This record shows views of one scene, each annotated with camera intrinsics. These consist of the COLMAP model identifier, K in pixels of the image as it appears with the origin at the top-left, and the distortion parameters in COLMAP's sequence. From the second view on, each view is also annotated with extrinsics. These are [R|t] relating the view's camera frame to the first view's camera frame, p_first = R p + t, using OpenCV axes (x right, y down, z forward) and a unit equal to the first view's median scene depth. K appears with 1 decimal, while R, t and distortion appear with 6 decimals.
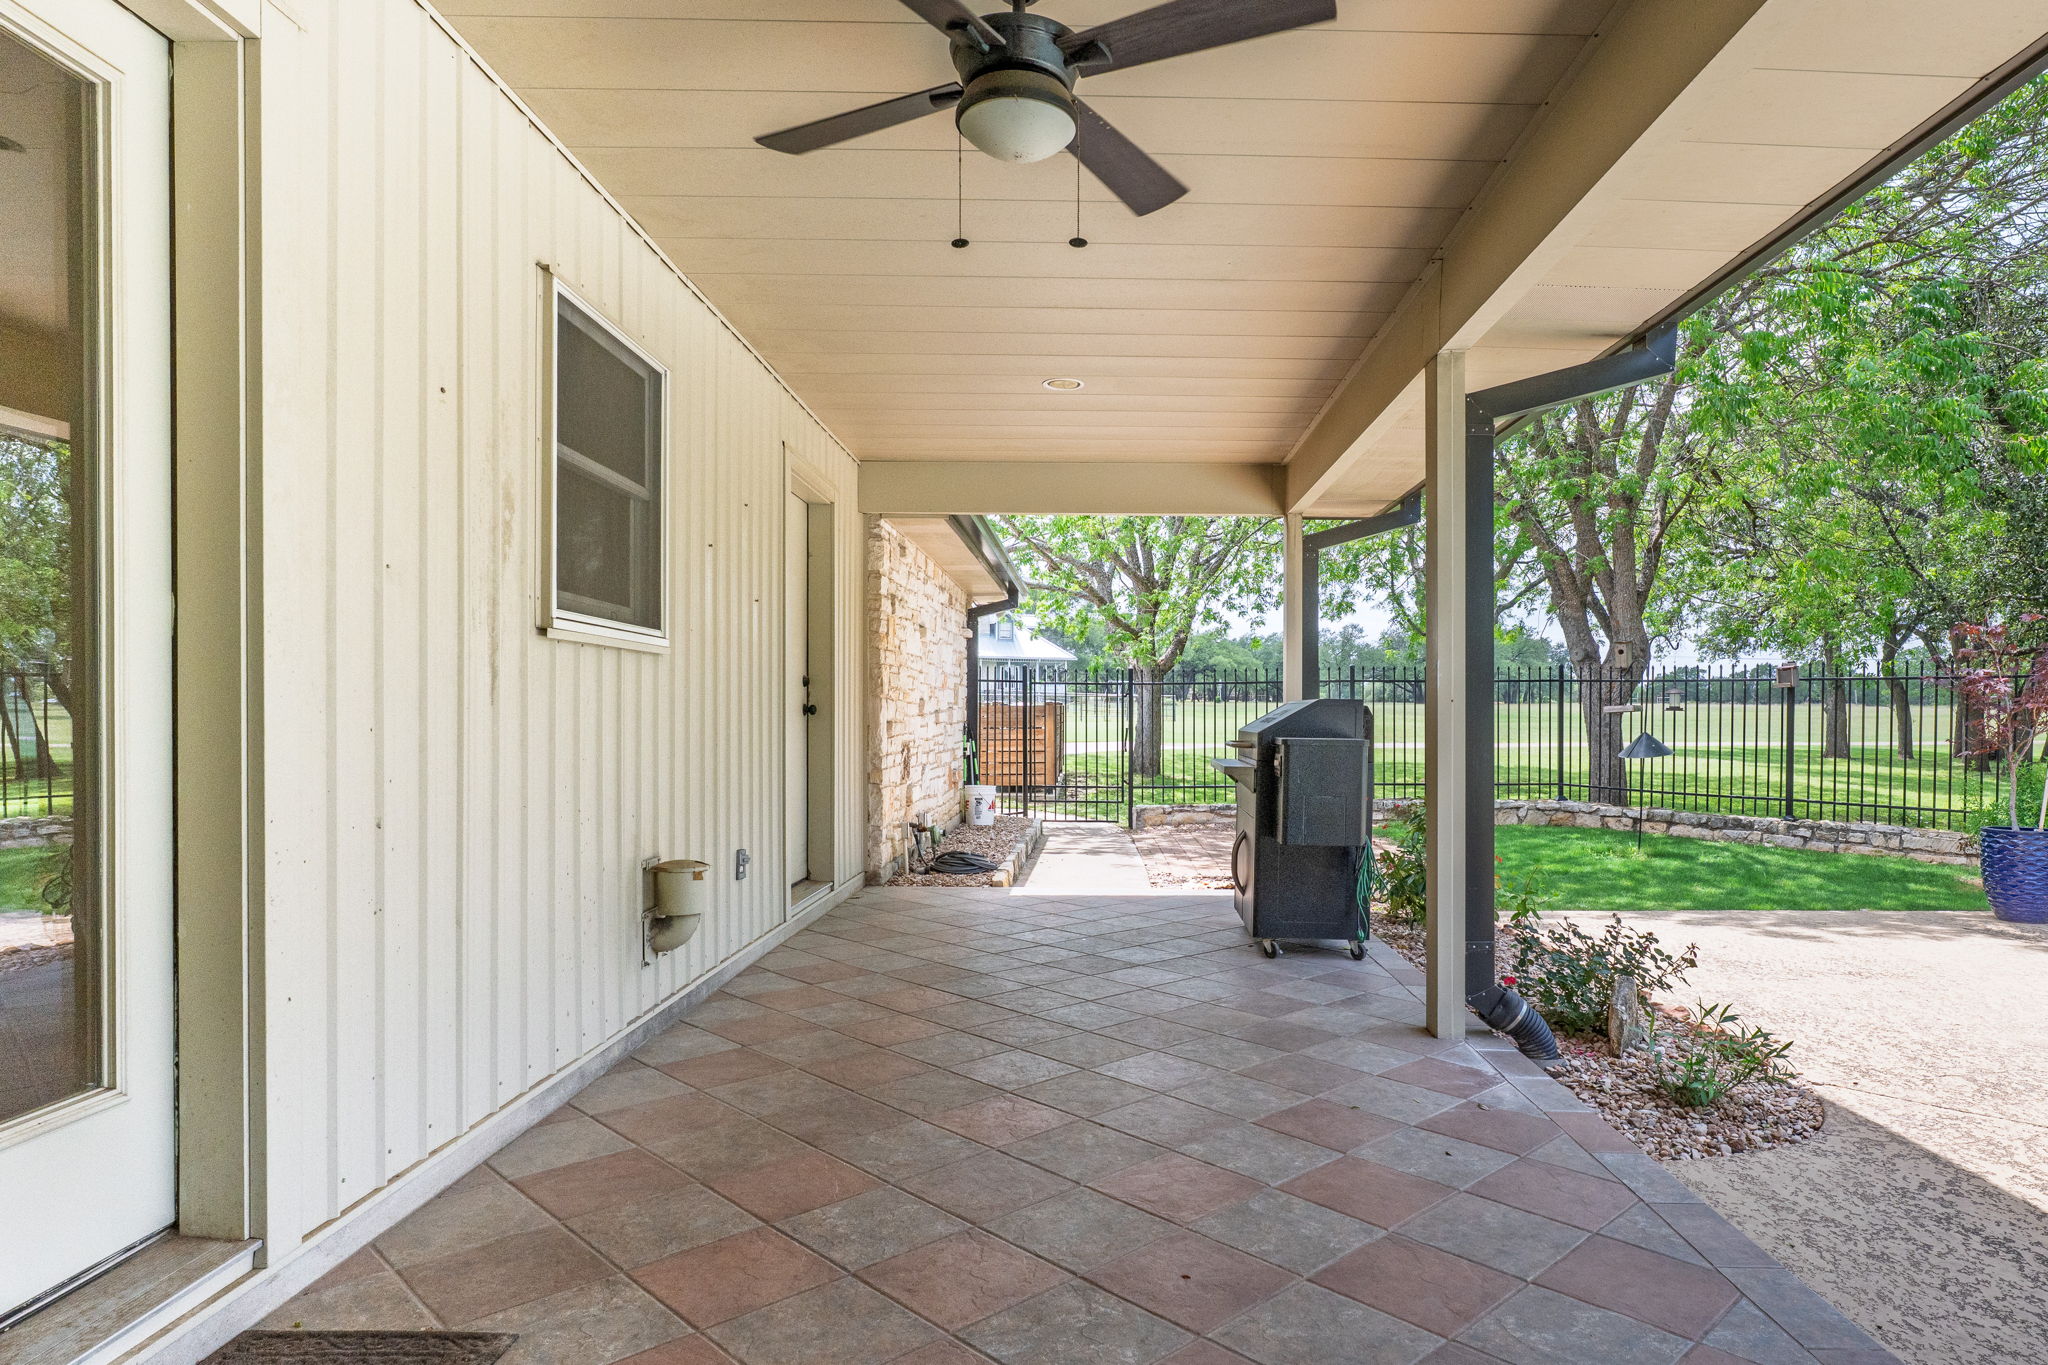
lens RADIAL K [[1257.9, 0, 1030.8], [0, 1257.9, 719.5], [0, 0, 1]] dist [0.002029, 0.000488]
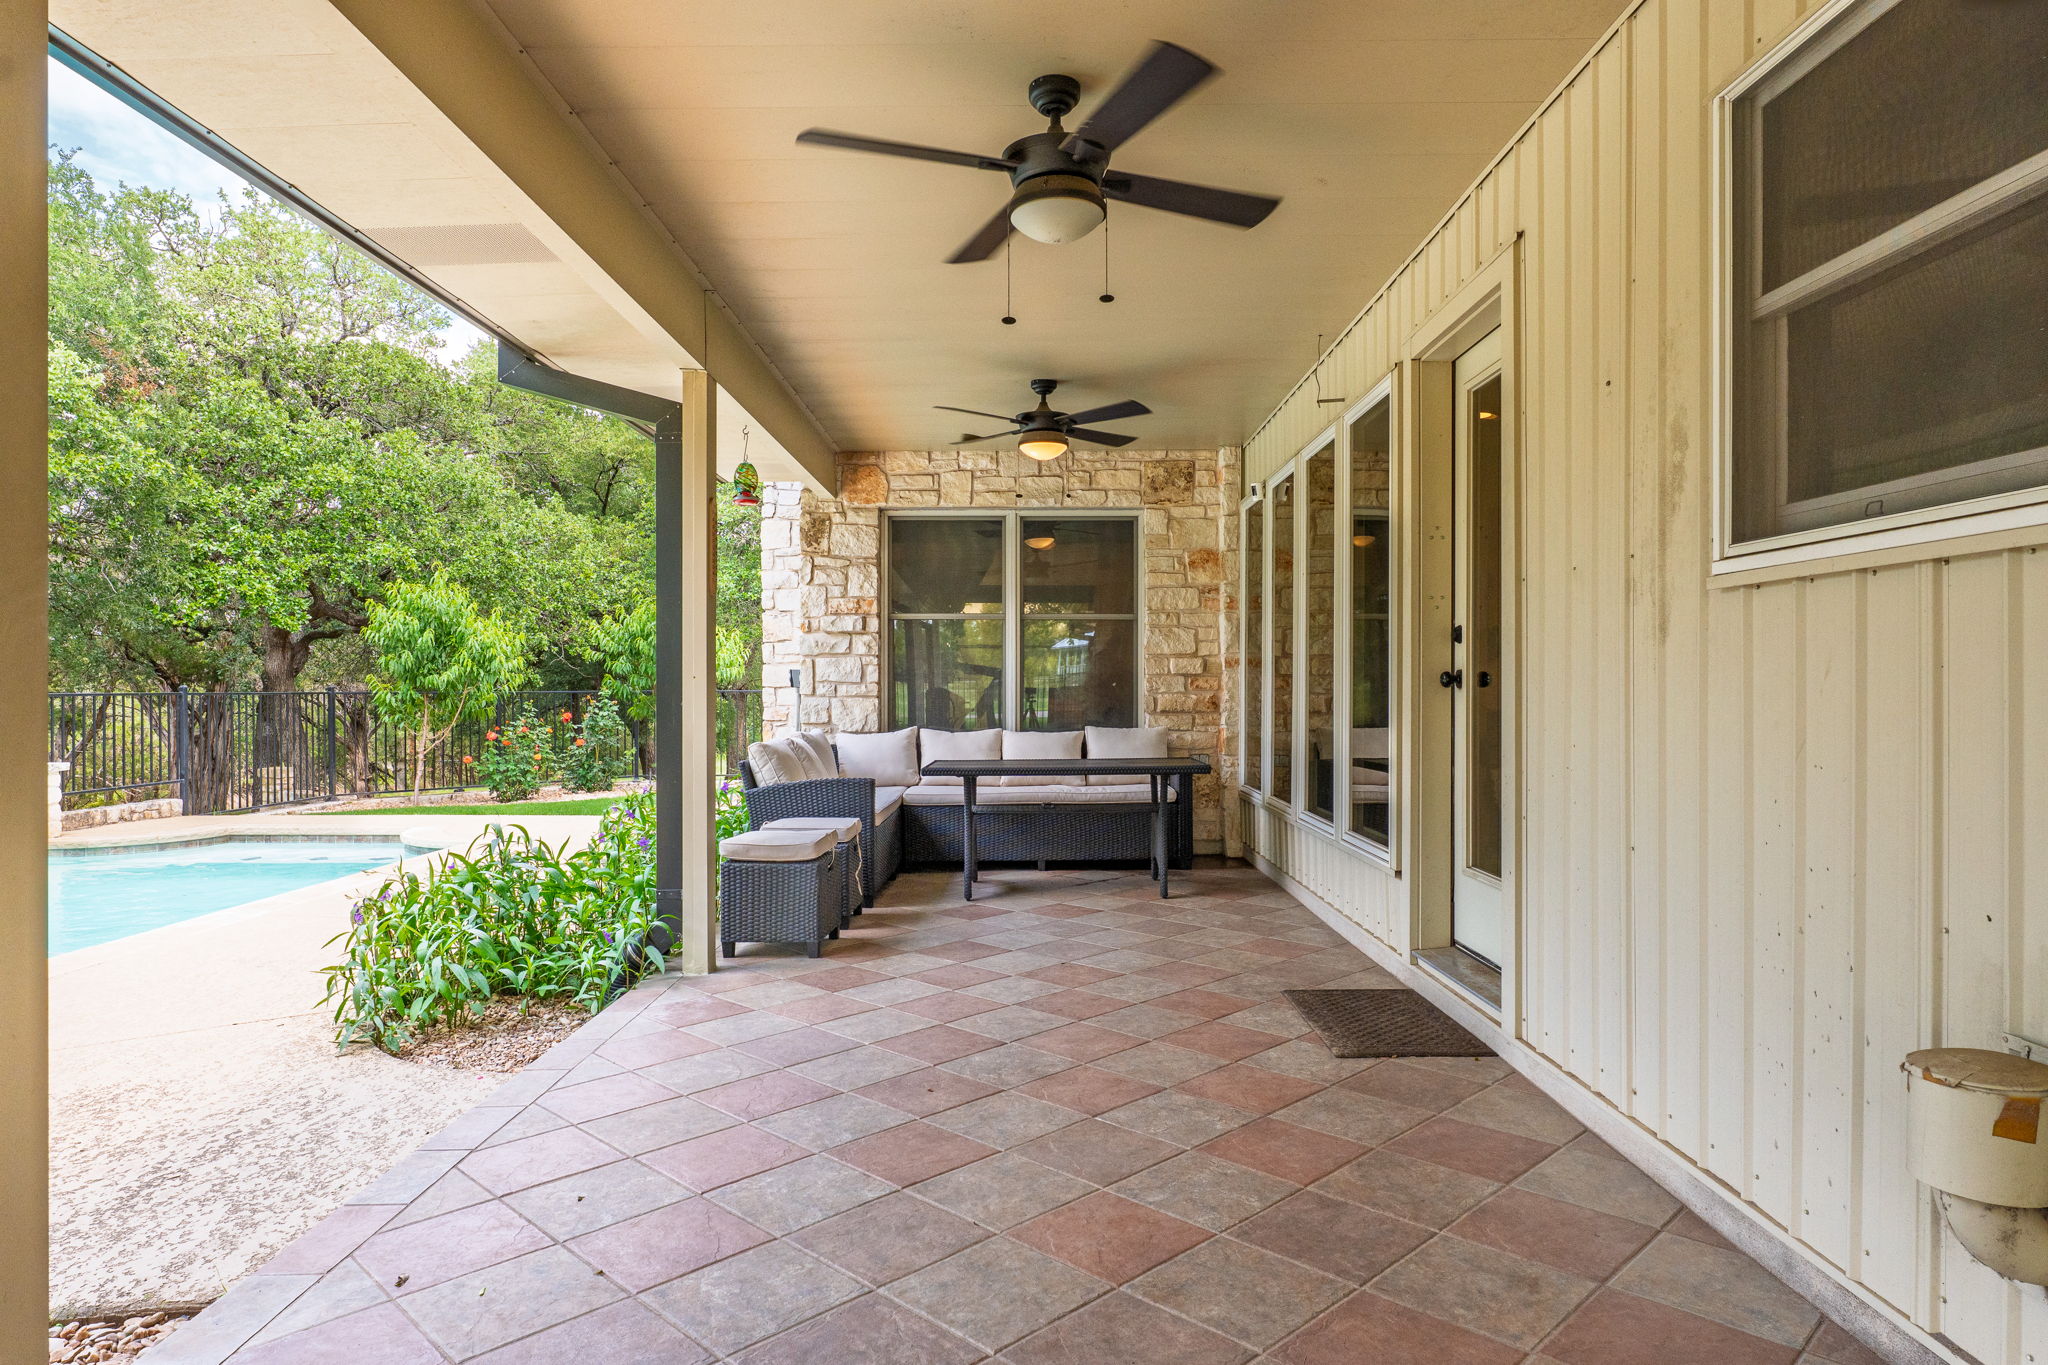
lens RADIAL K [[1257.9, 0, 1030.8], [0, 1257.9, 719.5], [0, 0, 1]] dist [0.002029, 0.000488]
pose [[-0.998148, 0.001693, -0.060815, 0.072476], [-0.000308, 0.999459, 0.032878, -0.013395], [0.060838, 0.032836, -0.997607, 1.853653]]
